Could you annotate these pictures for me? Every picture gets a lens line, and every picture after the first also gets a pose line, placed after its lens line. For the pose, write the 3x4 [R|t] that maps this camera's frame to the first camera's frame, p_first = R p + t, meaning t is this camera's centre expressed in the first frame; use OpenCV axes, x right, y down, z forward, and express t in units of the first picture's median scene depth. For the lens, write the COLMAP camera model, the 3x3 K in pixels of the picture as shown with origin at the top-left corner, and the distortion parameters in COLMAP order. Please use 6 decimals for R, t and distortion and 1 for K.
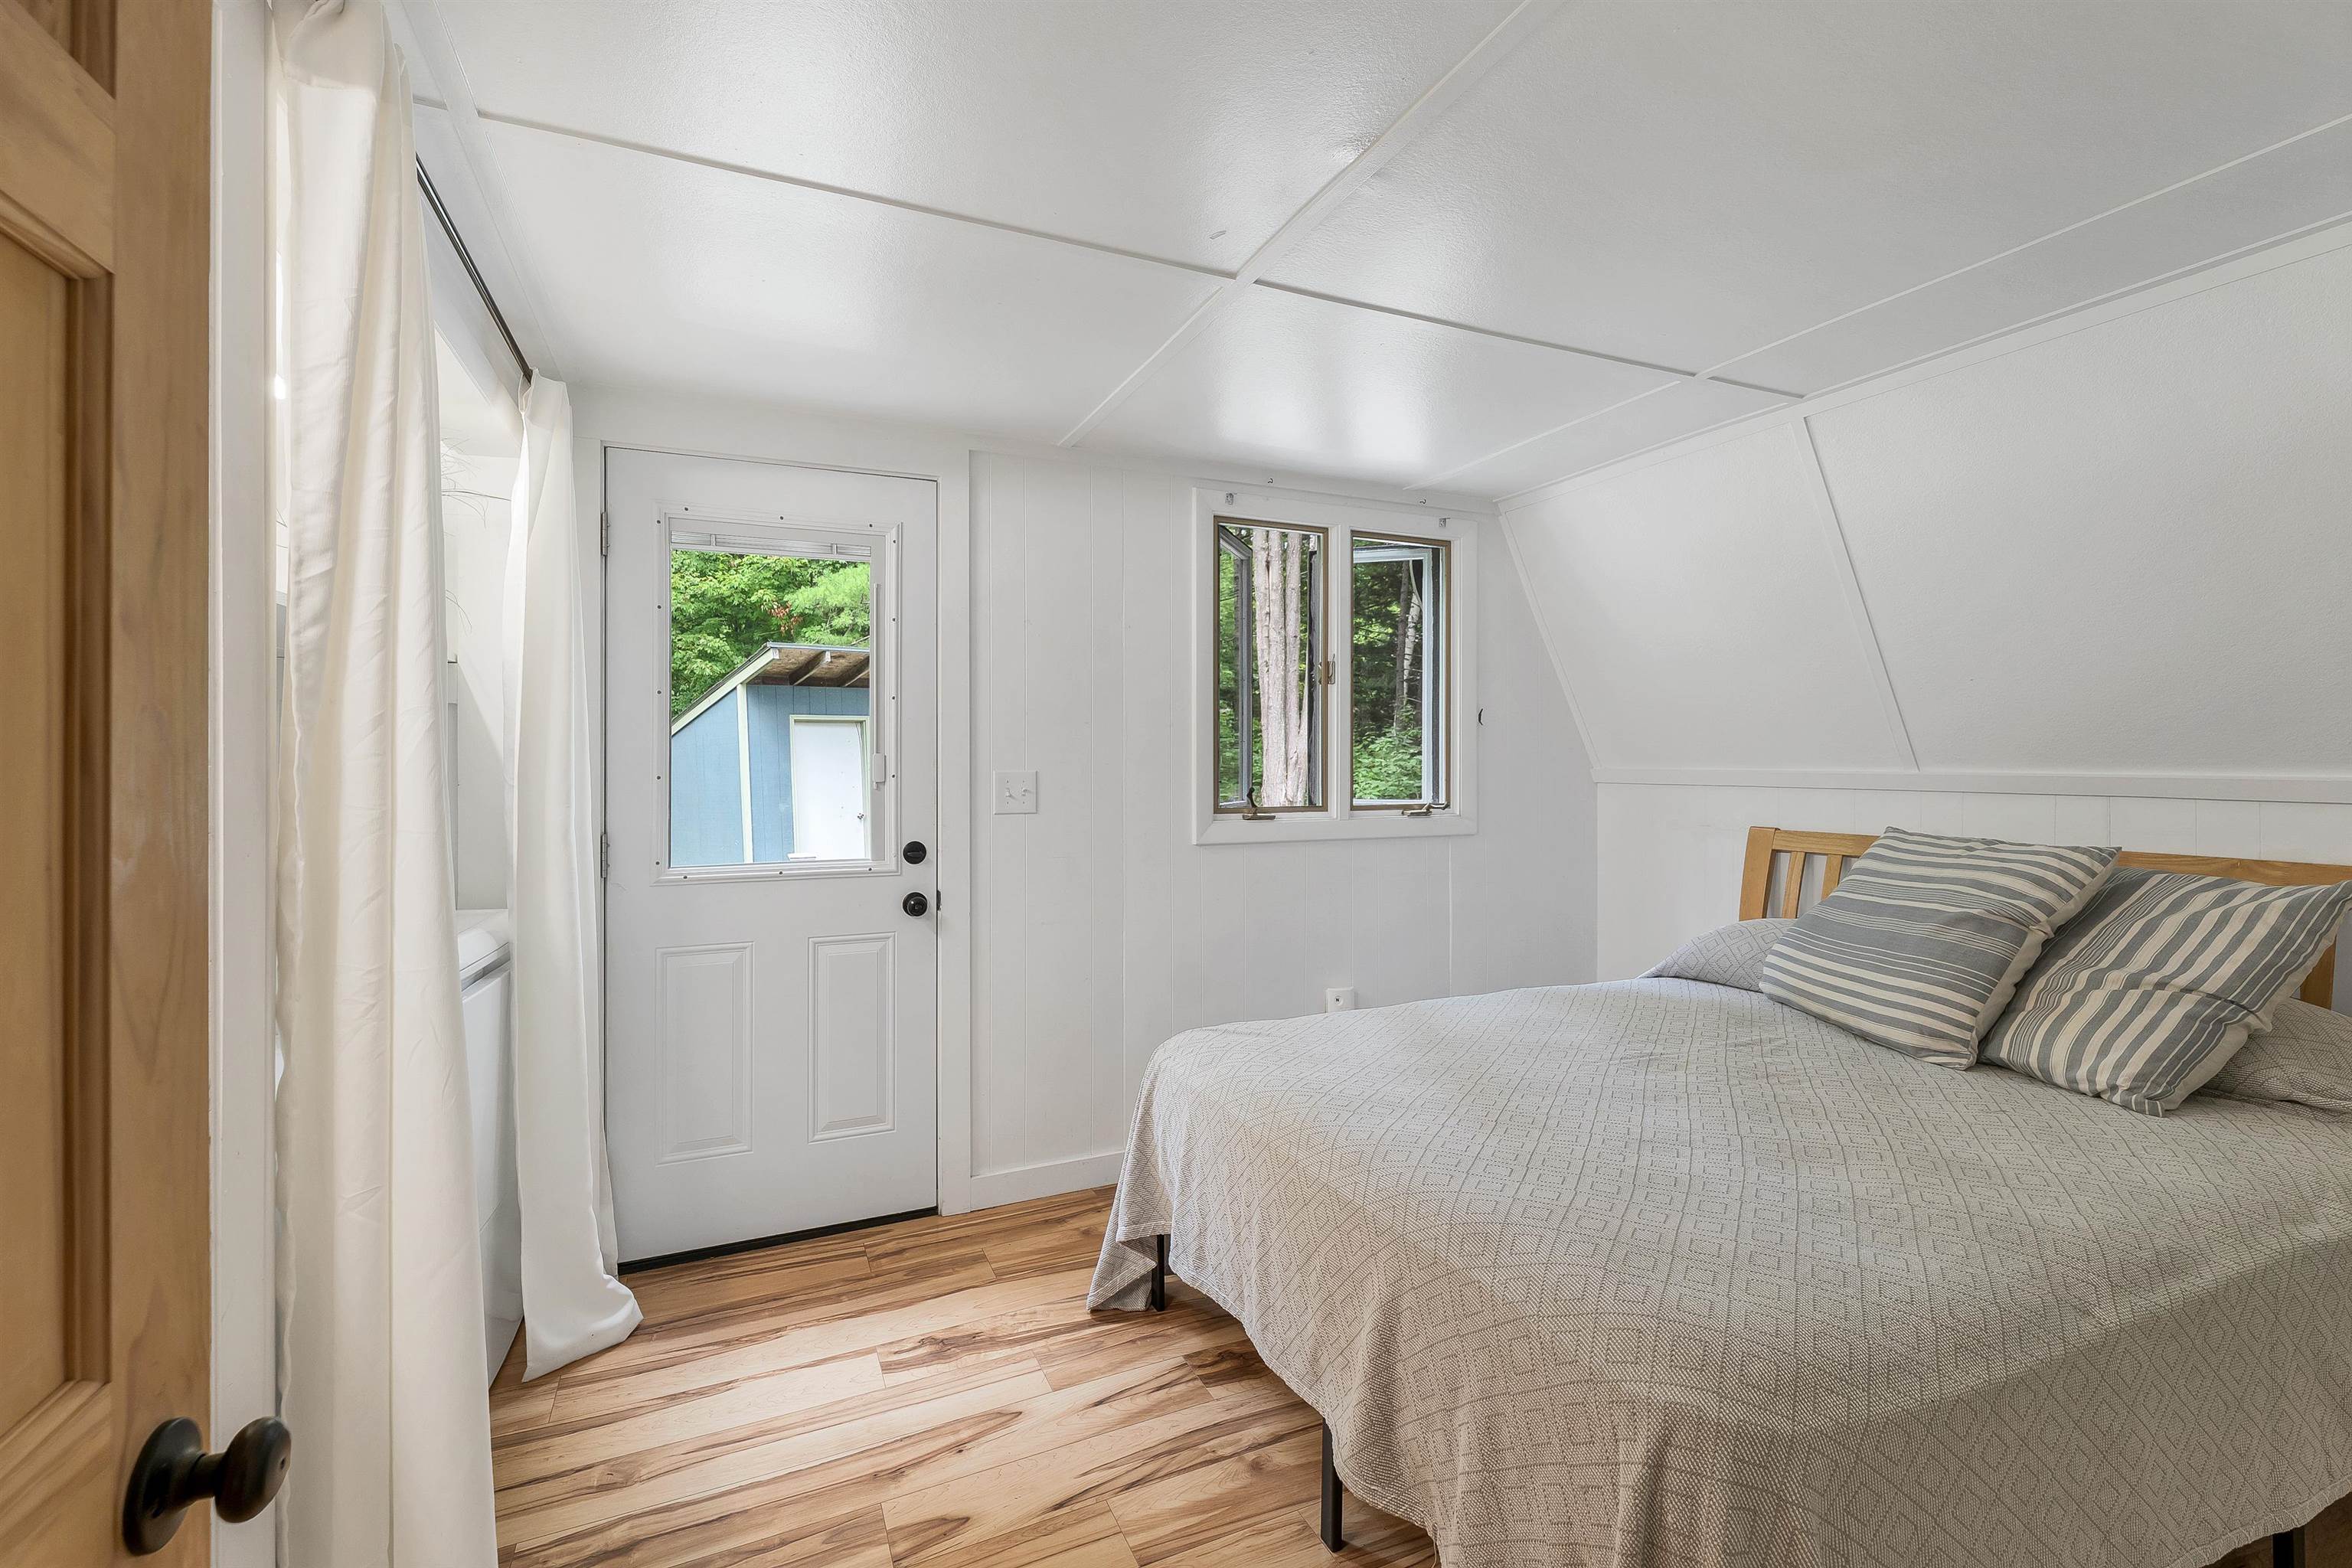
lens RADIAL K [[989.6, 0, 1166.4], [0, 989.6, 768.5], [0, 0, 1]] dist [-0.007231, 0.000312]
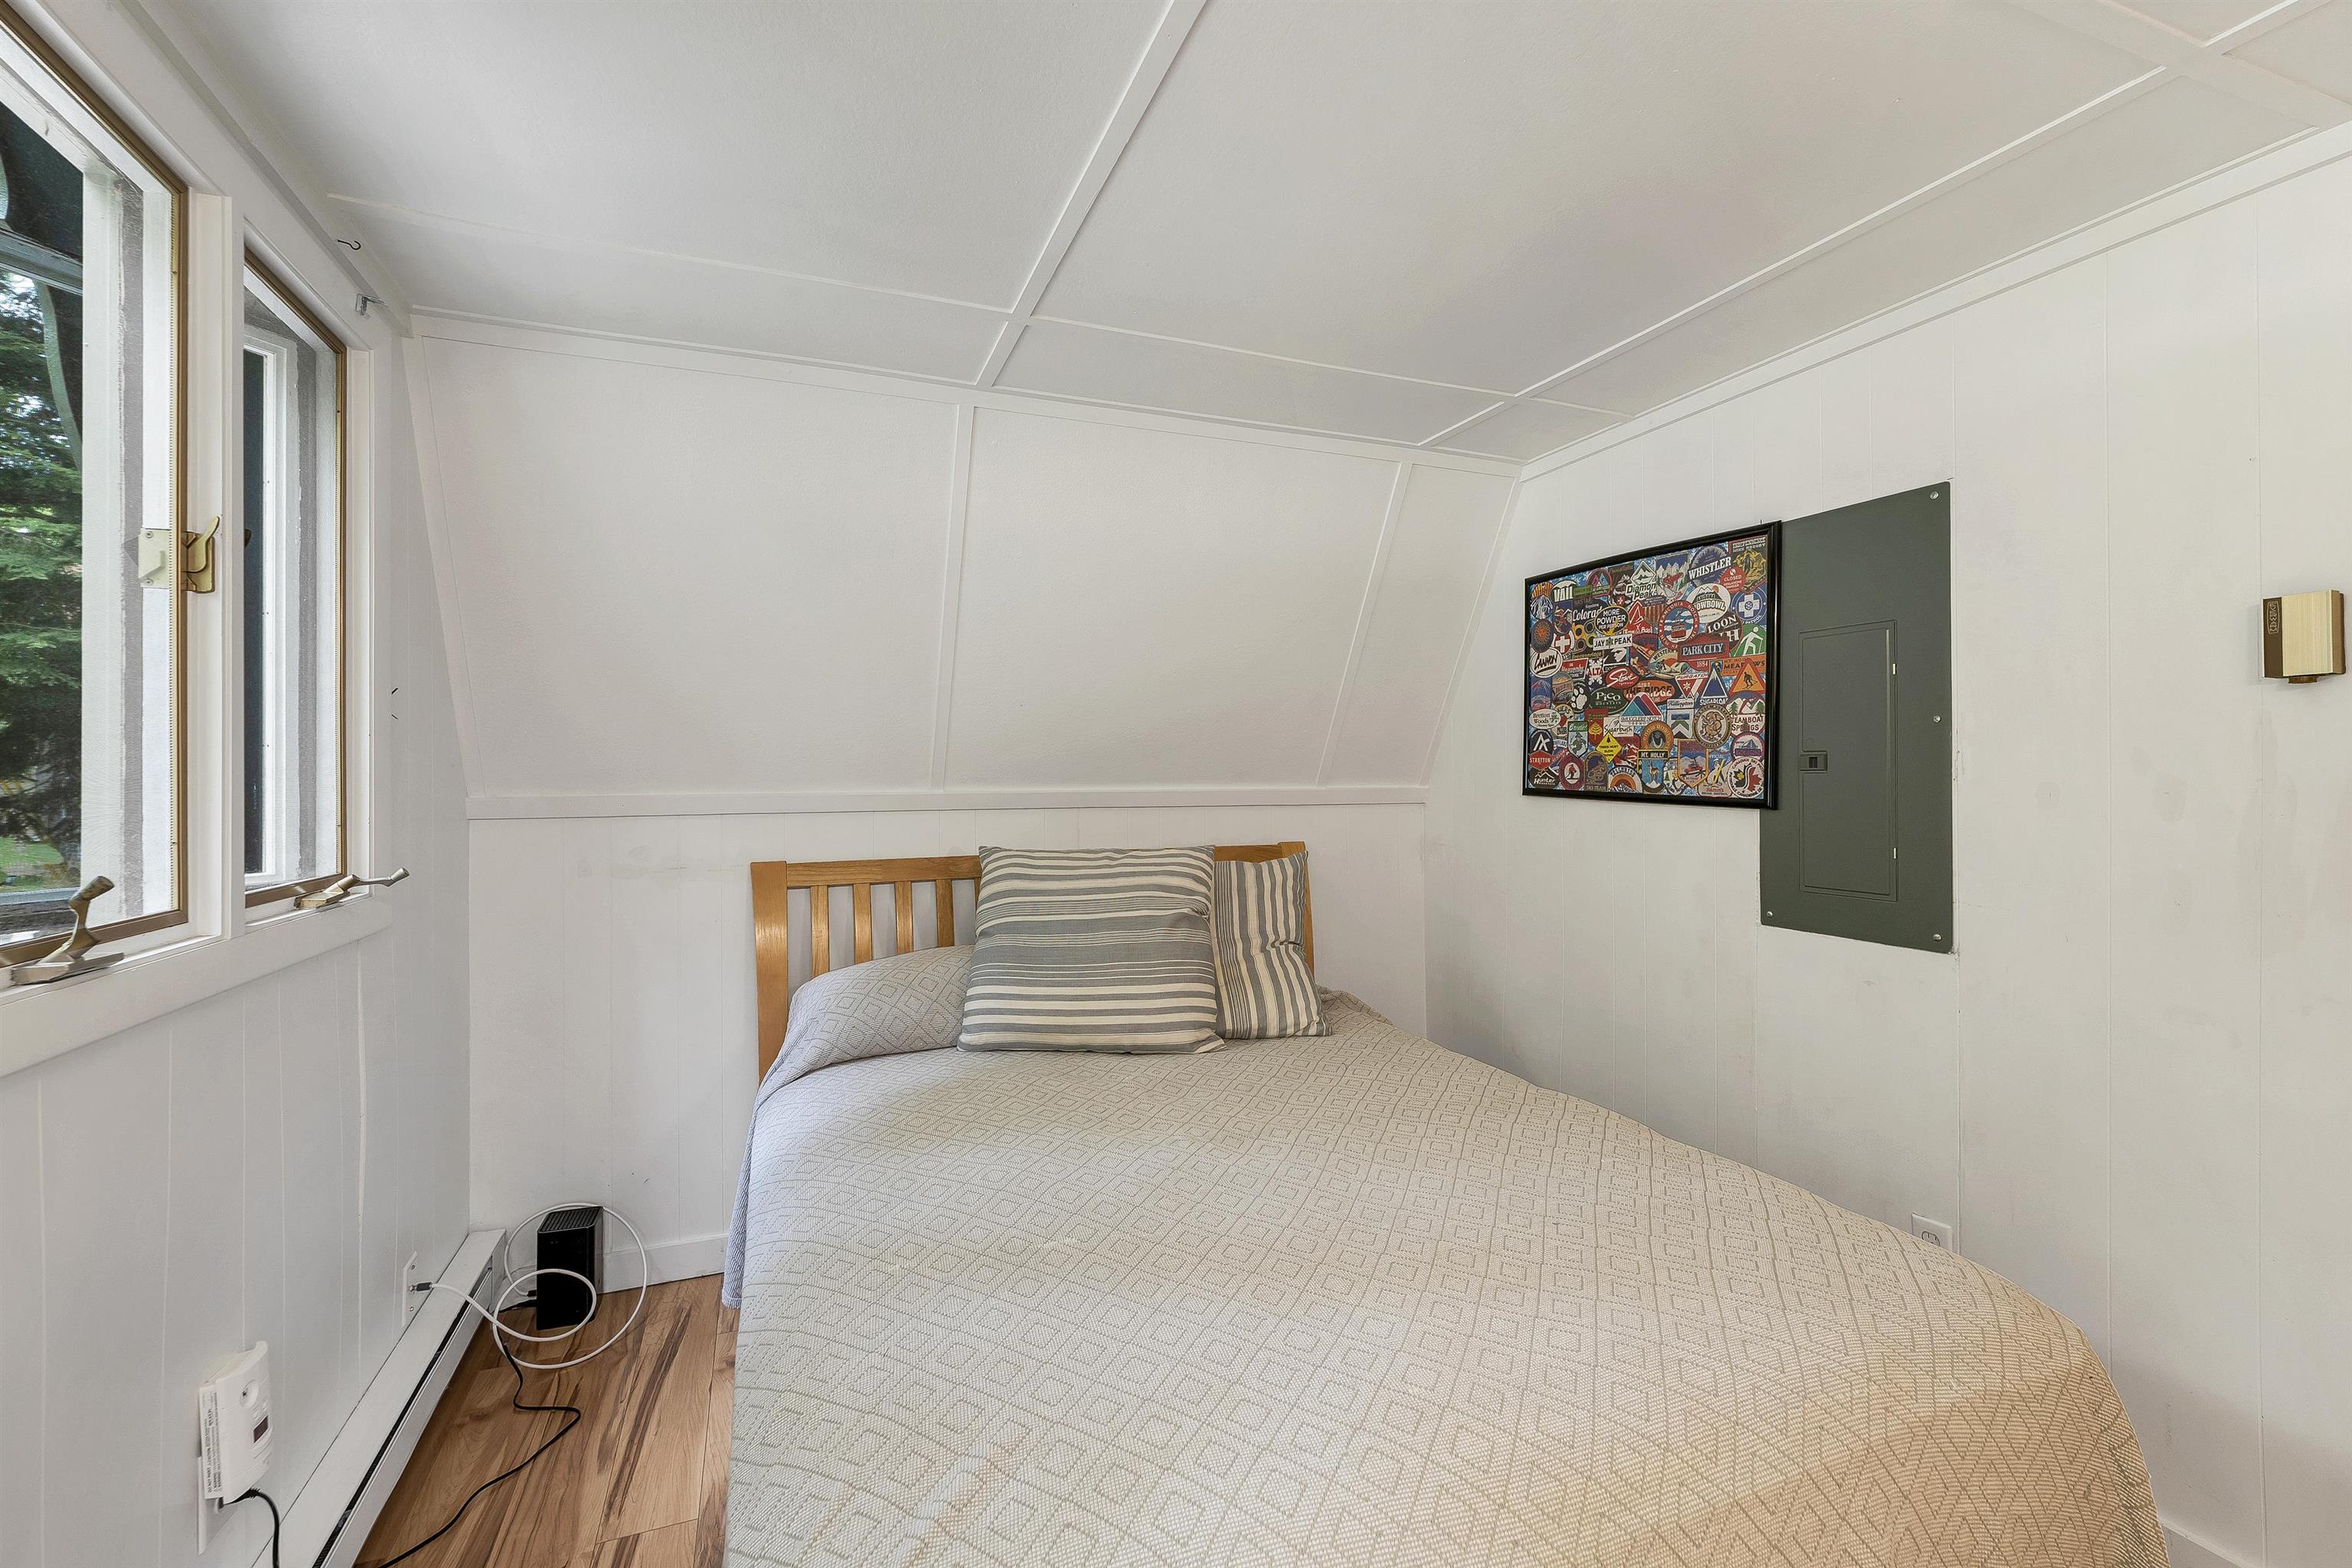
lens RADIAL K [[989.6, 0, 1160.1], [0, 989.6, 776.7], [0, 0, 1]] dist [-0.007231, 0.000312]
pose [[0.044622, -0.004197, 0.998995, -0.265344], [0.013321, 0.999905, 0.003606, -0.012348], [-0.998915, 0.013147, 0.044674, 0.790017]]
